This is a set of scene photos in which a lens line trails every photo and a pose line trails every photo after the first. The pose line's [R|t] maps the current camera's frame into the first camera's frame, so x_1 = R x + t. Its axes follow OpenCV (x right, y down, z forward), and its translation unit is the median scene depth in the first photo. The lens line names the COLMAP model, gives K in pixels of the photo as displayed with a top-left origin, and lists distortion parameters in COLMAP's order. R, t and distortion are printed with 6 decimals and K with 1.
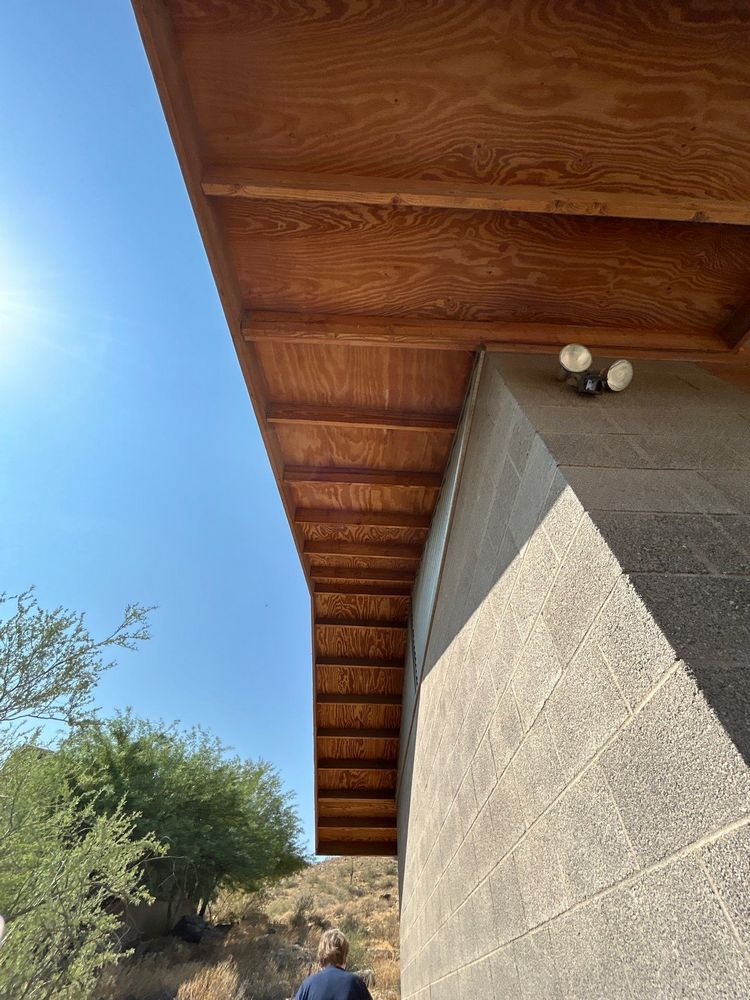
lens RADIAL K [[403.7, 0, 378.6], [0, 403.7, 498.8], [0, 0, 1]] dist [0.006637, -0.000336]
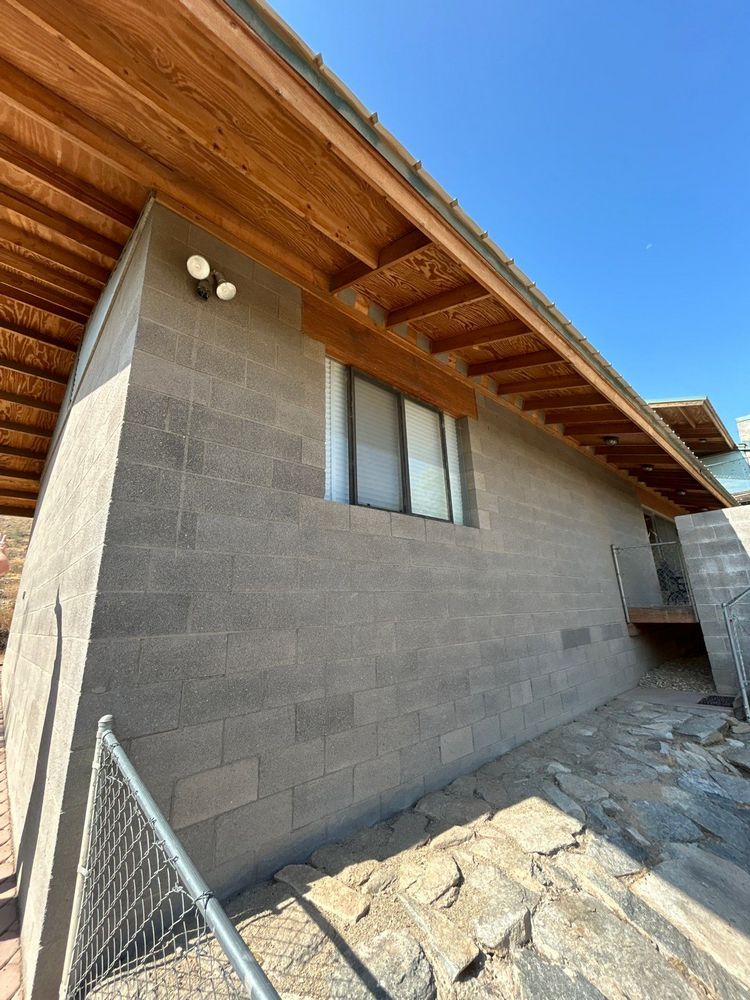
lens RADIAL K [[403.7, 0, 376.0], [0, 403.7, 495.0], [0, 0, 1]] dist [0.006637, -0.000336]
pose [[0.758690, 0.150494, 0.633831, 0.064429], [-0.488761, 0.774752, 0.401089, -0.244236], [-0.430700, -0.614094, 0.661352, -0.310217]]
